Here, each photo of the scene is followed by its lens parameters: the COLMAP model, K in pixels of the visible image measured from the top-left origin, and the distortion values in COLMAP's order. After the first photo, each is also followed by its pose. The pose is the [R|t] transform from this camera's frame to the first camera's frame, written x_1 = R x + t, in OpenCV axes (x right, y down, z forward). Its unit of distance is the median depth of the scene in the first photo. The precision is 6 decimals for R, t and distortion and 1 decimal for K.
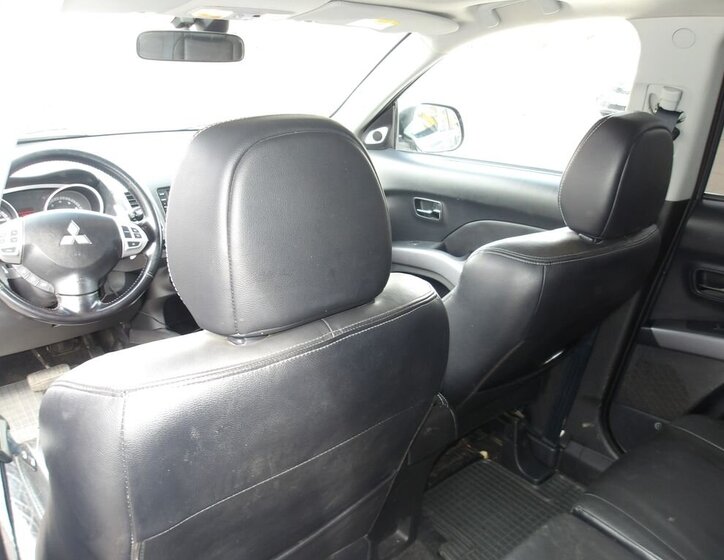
lens RADIAL K [[639.3, 0, 365.3], [0, 639.3, 283.3], [0, 0, 1]] dist [-0.004230, 0.032570]
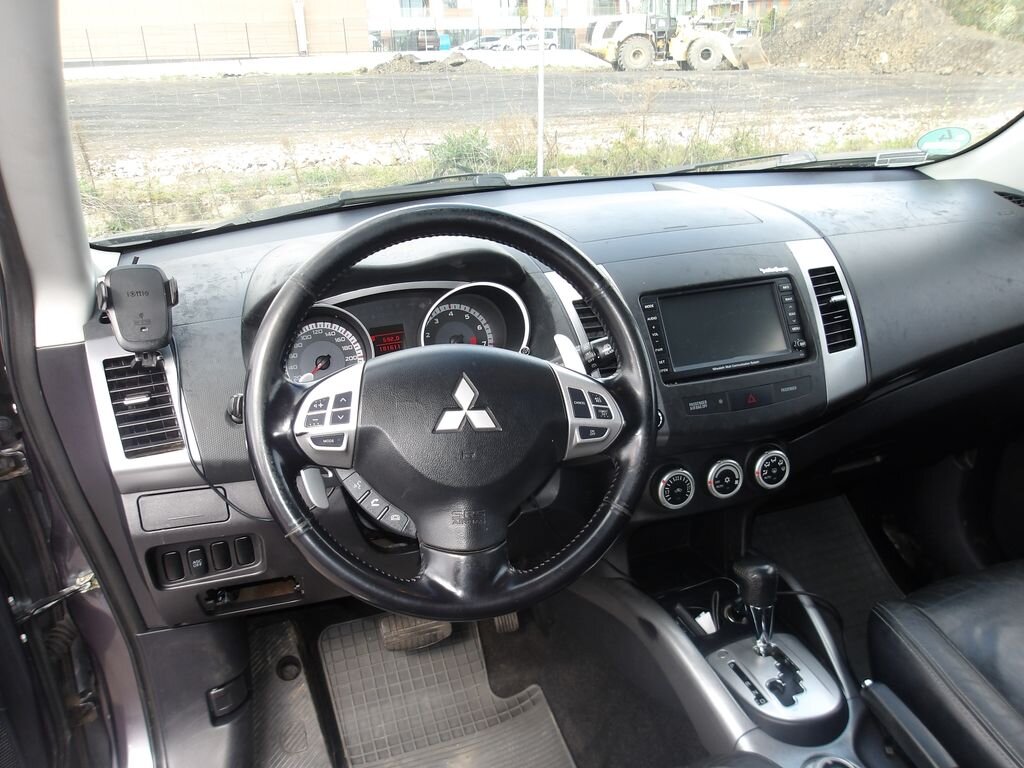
lens RADIAL K [[873.2, 0, 509.1], [0, 873.2, 377.9], [0, 0, 1]] dist [0.017224, -0.024252]
pose [[0.920705, 0.060991, -0.385463, -0.191892], [-0.067636, 0.997703, -0.003689, -0.090615], [0.384353, 0.029467, 0.922716, 0.442633]]
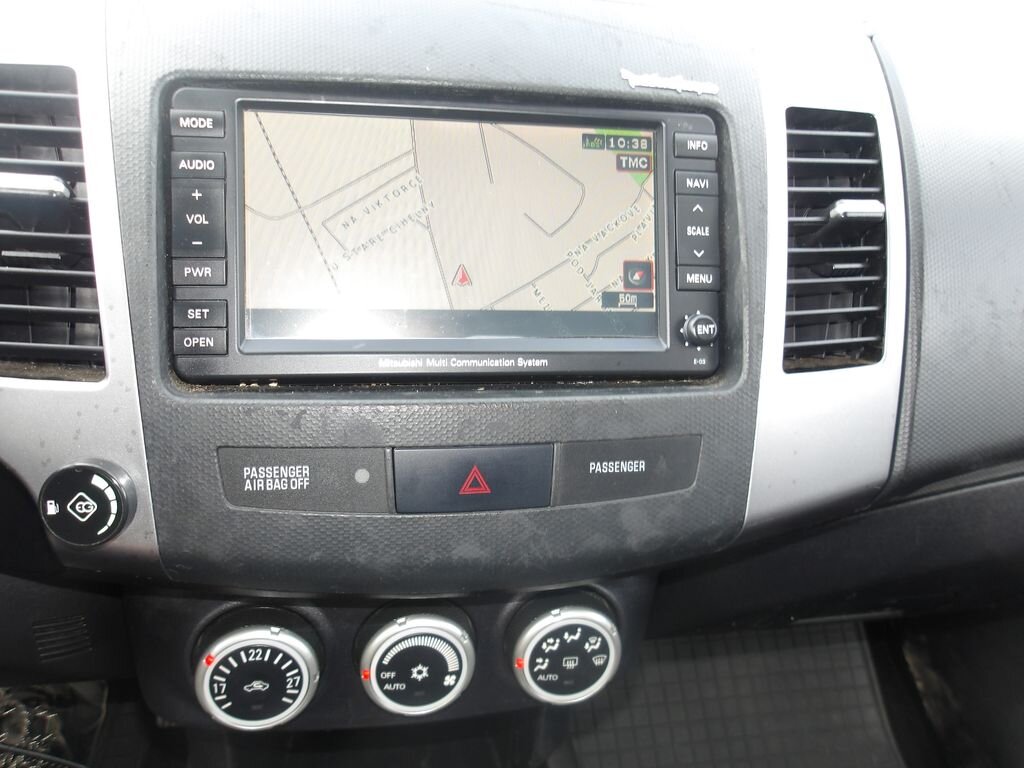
lens RADIAL K [[873.2, 0, 507.6], [0, 873.2, 390.9], [0, 0, 1]] dist [0.017224, -0.024252]
pose [[0.854758, 0.272562, -0.441699, -0.188081], [-0.234421, 0.962003, 0.139987, -0.134558], [0.463072, -0.016112, 0.886174, 0.894182]]
